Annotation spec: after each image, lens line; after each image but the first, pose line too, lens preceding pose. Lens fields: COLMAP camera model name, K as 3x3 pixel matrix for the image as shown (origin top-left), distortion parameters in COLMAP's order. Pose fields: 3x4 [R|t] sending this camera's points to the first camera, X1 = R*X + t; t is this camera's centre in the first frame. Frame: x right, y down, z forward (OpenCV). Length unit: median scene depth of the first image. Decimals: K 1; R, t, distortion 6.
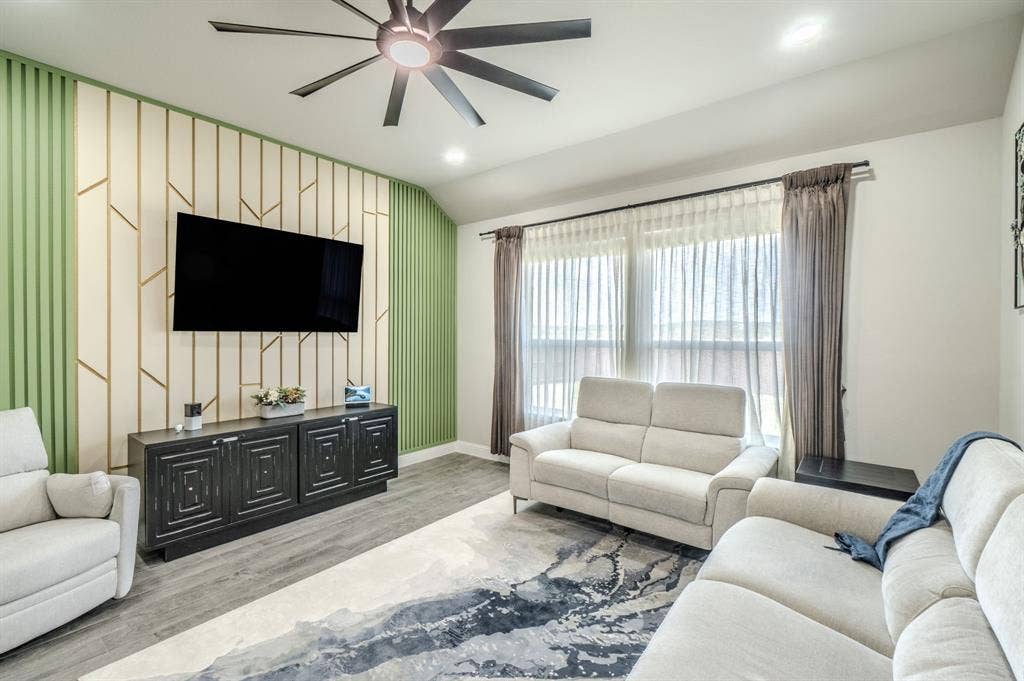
lens RADIAL K [[451.4, 0, 510.4], [0, 451.4, 336.3], [0, 0, 1]] dist [0.002229, -0.000539]
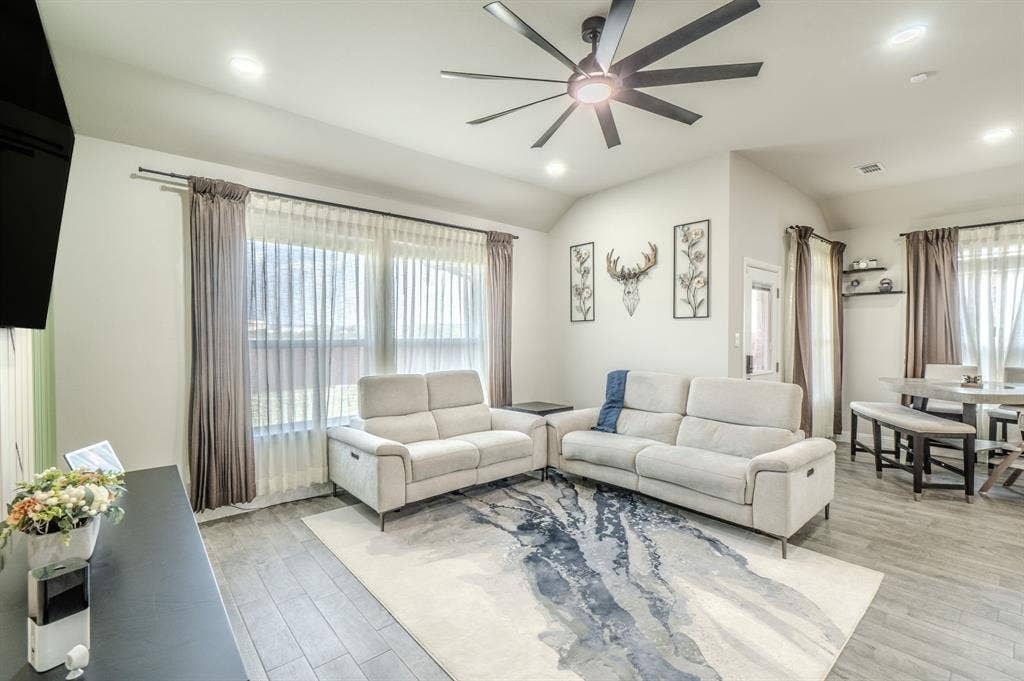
lens RADIAL K [[451.4, 0, 503.0], [0, 451.4, 342.0], [0, 0, 1]] dist [0.002229, -0.000539]
pose [[0.197145, -0.017010, 0.980227, -0.956918], [0.012832, 0.999809, 0.014769, 0.005581], [-0.980290, 0.009667, 0.197325, 0.681617]]
